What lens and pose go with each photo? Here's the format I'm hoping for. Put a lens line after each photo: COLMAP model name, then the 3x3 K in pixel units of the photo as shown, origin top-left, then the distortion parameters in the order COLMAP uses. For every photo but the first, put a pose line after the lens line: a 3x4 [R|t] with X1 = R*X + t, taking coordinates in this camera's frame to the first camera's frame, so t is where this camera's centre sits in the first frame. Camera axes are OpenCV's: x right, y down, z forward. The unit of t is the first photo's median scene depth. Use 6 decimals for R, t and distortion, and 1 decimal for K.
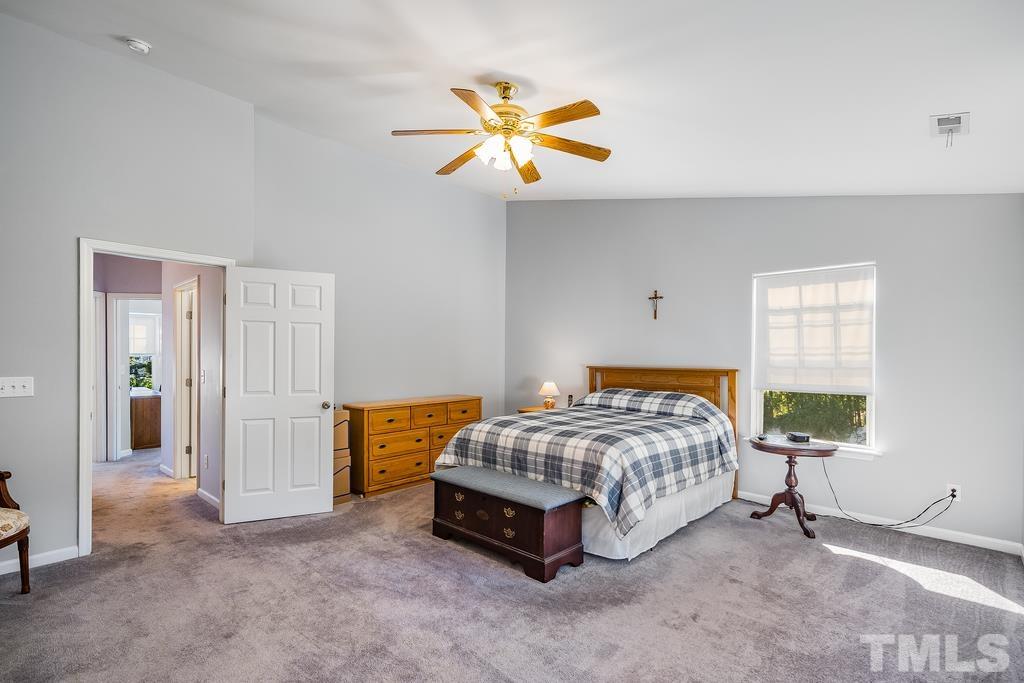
lens RADIAL K [[485.5, 0, 505.8], [0, 485.5, 349.8], [0, 0, 1]] dist [0.013943, 0.000159]
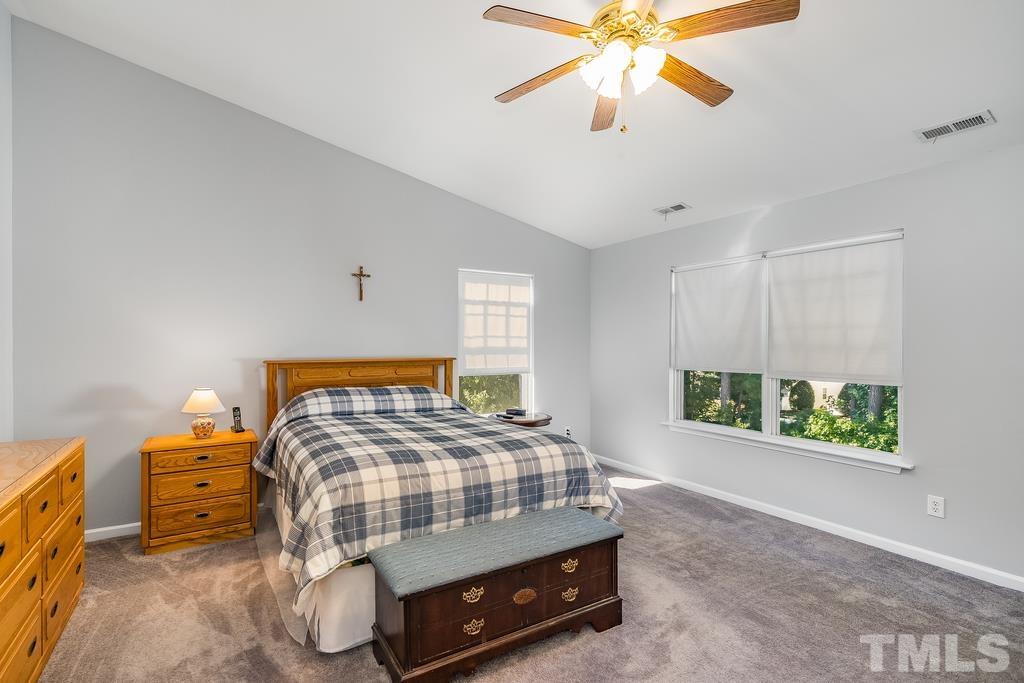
lens RADIAL K [[485.5, 0, 505.9], [0, 485.5, 339.7], [0, 0, 1]] dist [0.013943, 0.000159]
pose [[0.264316, 0.001614, 0.964435, -0.560835], [-0.005263, 0.999986, -0.000231, 0.002416], [-0.964422, -0.005015, 0.264321, 0.713623]]
